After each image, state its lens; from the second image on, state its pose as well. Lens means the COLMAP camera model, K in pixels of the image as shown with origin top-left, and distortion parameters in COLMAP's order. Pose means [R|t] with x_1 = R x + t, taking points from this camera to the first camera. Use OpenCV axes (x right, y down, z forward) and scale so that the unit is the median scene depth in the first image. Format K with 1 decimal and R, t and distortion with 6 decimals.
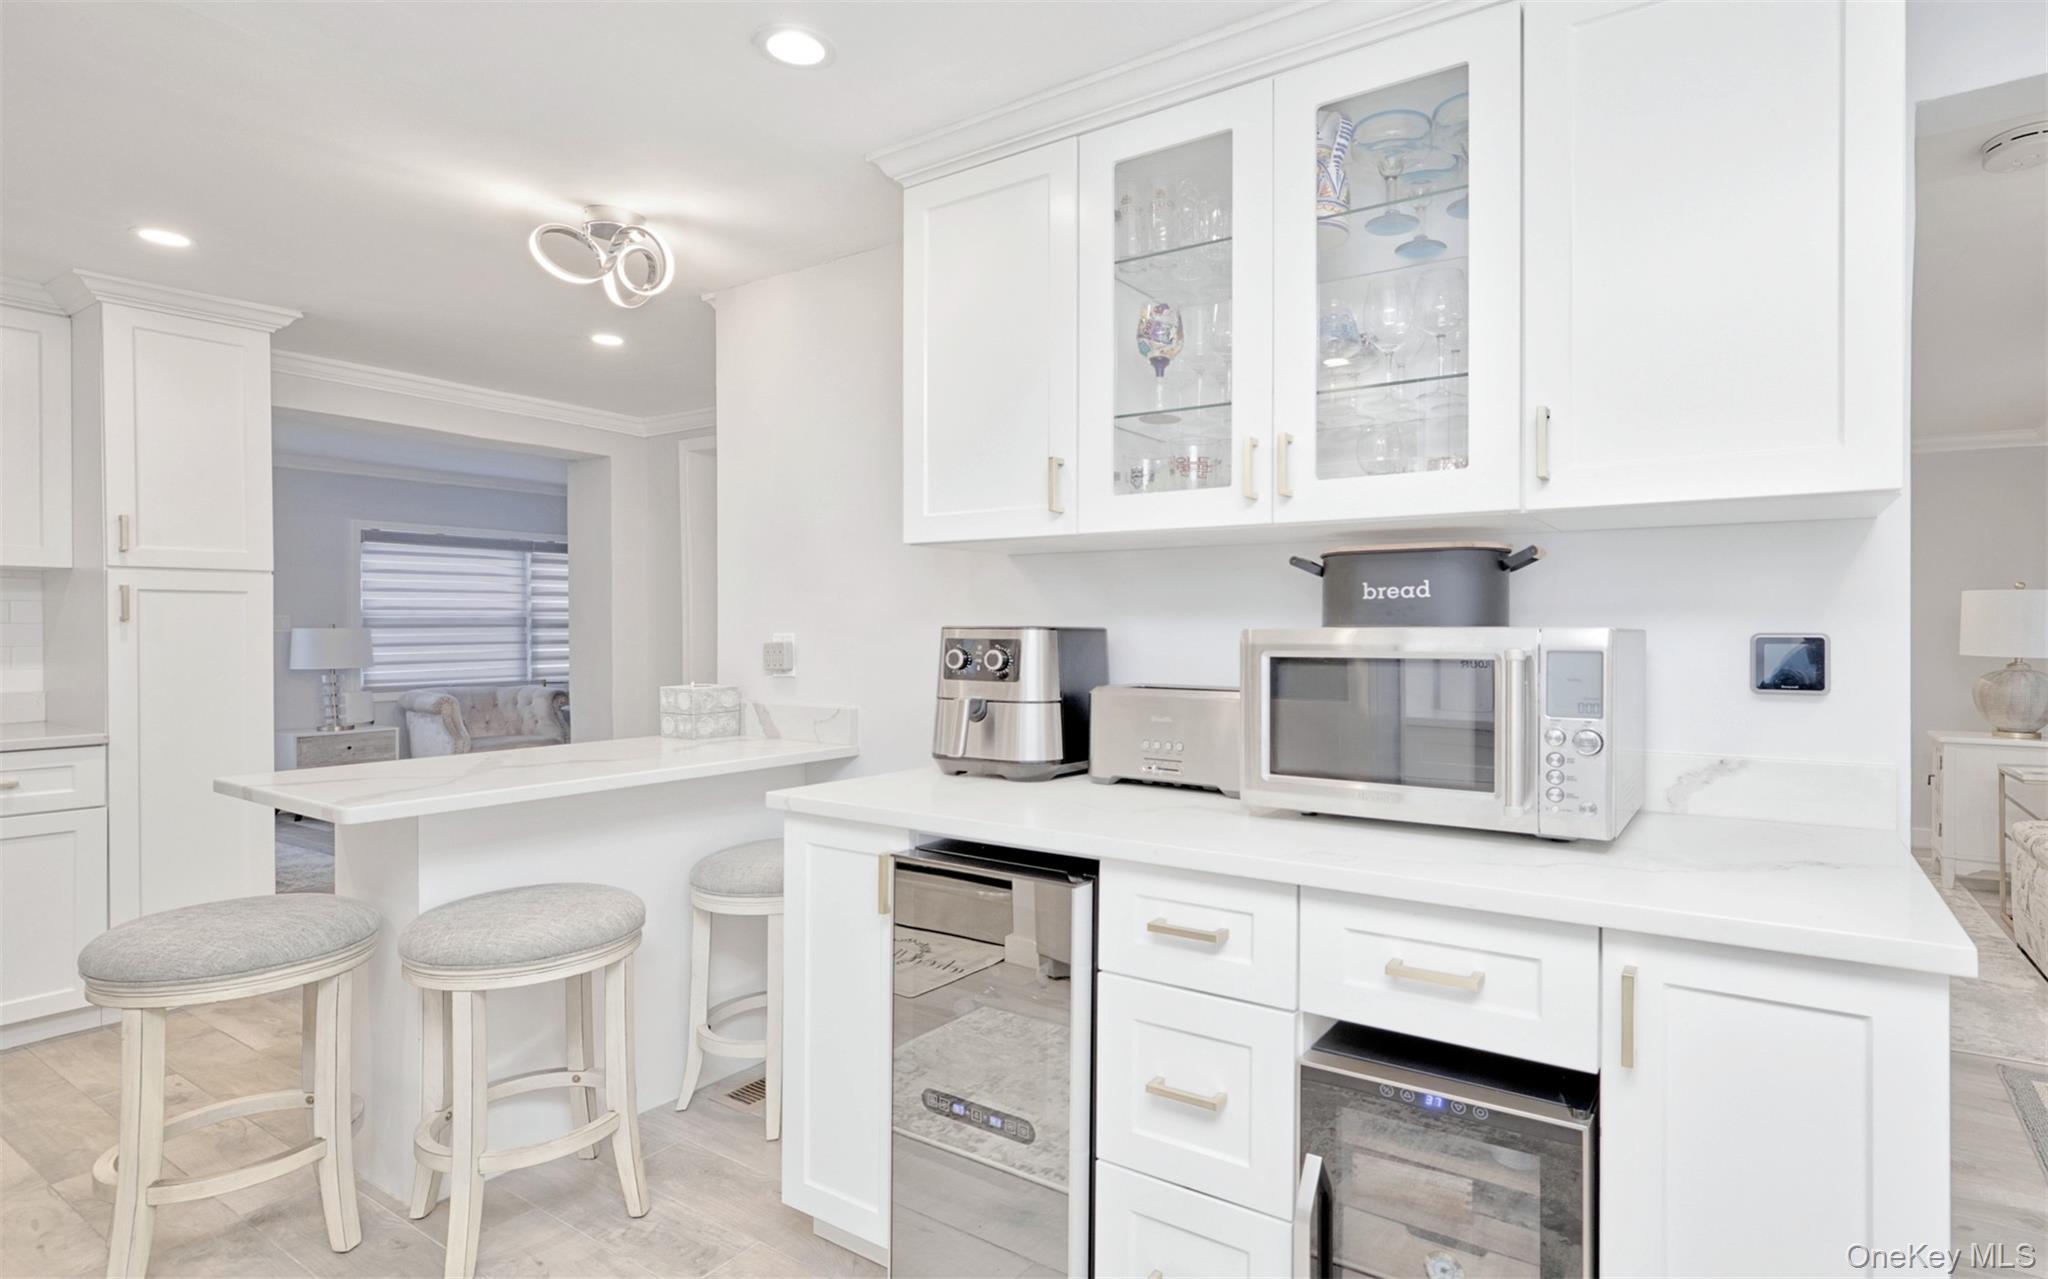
lens RADIAL K [[998.2, 0, 1024.0], [0, 998.2, 639.5], [0, 0, 1]] dist [-0.002241, -0.000080]
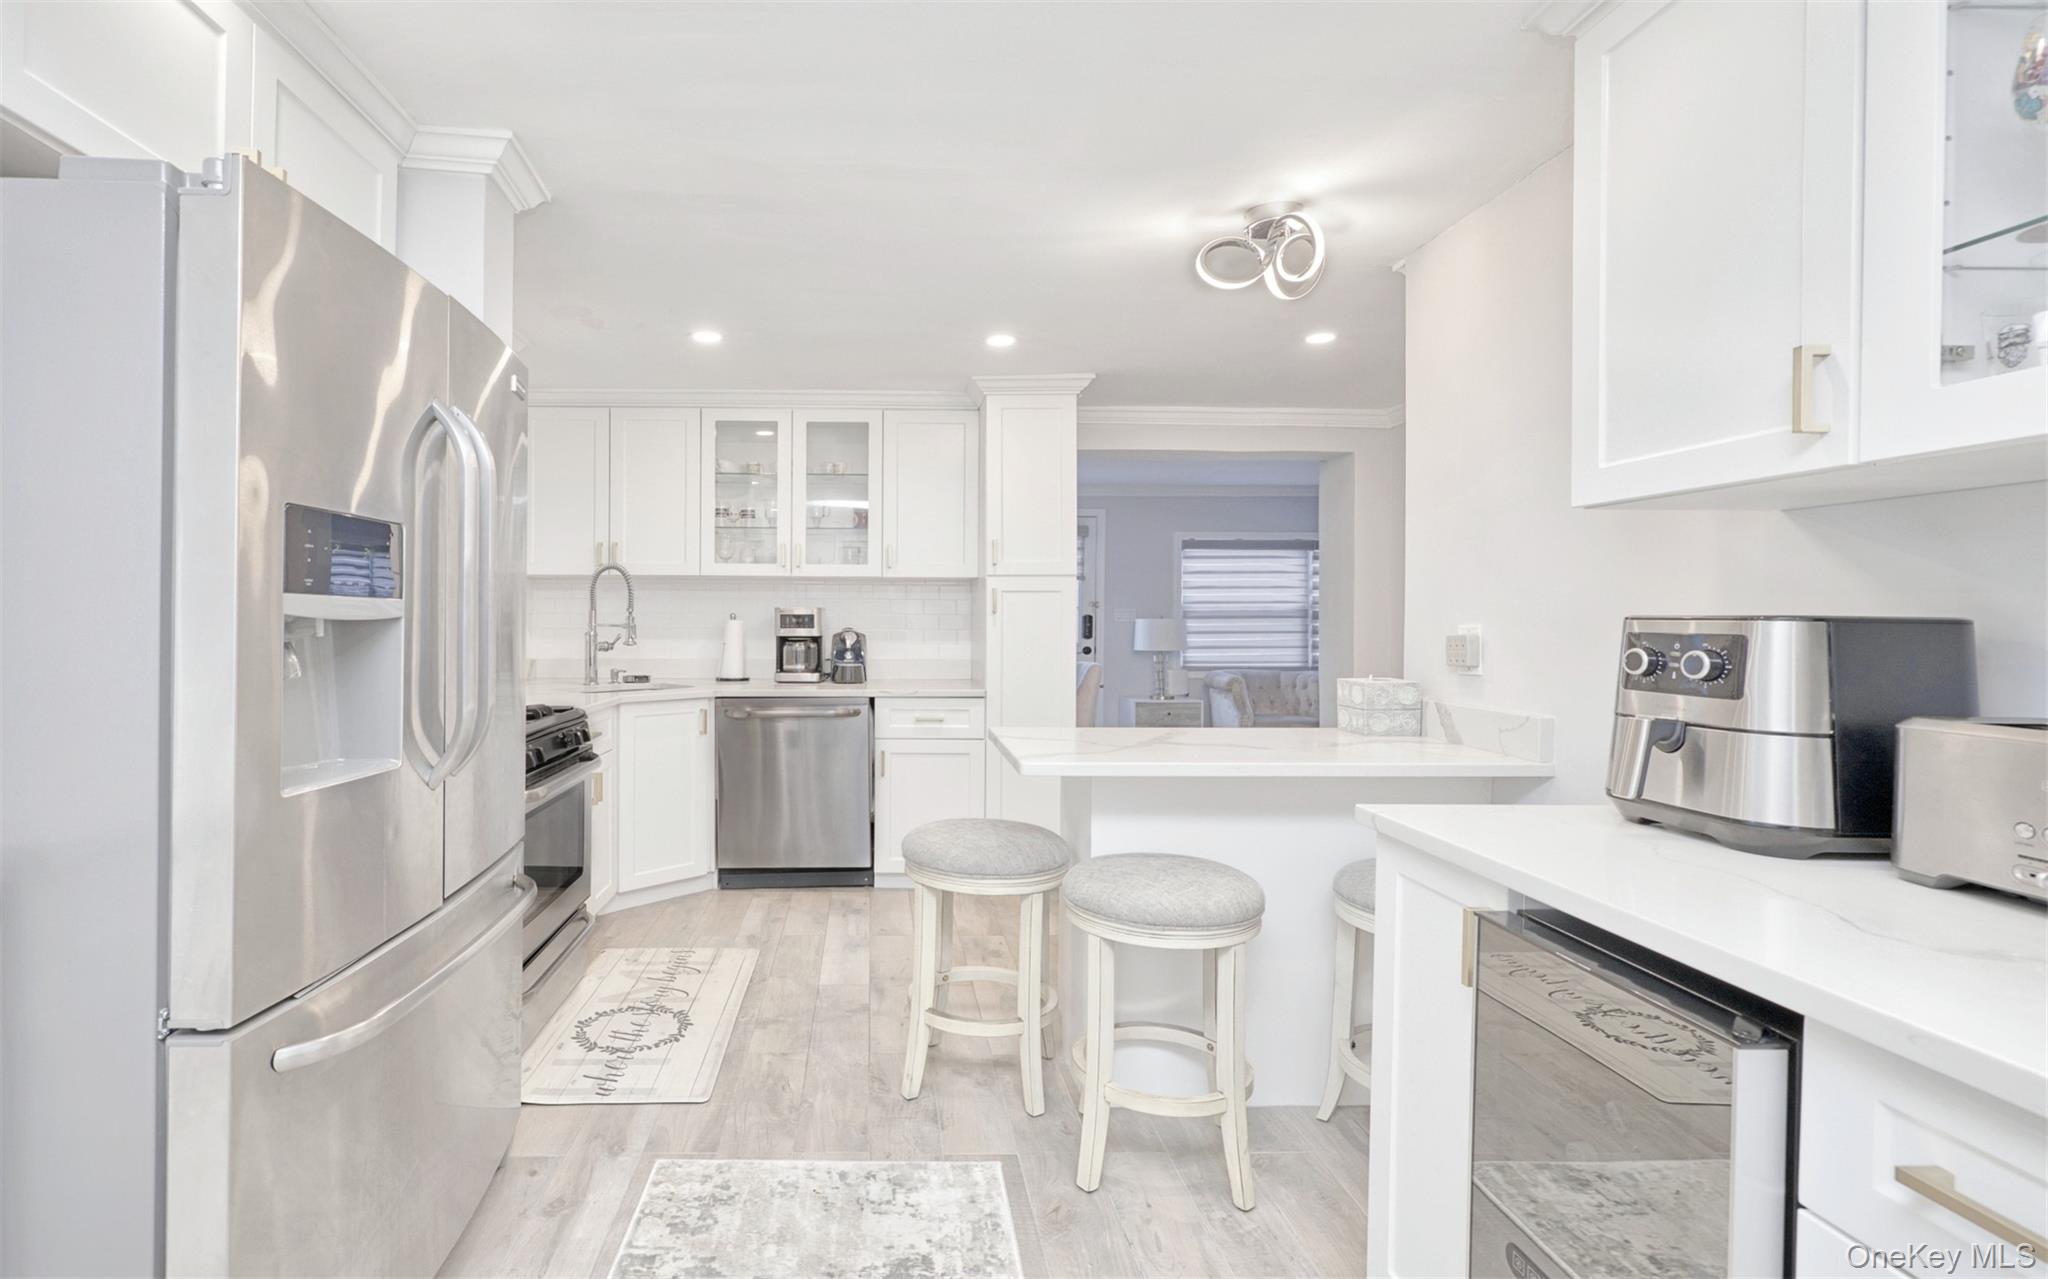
lens RADIAL K [[895.5, 0, 1023.4], [0, 895.5, 631.1], [0, 0, 1]] dist [-0.001069, 0.000421]
pose [[0.615260, 0.012369, -0.788227, 0.153170], [-0.012395, 0.999905, 0.006016, -0.000594], [0.788227, 0.006069, 0.615355, 0.238913]]
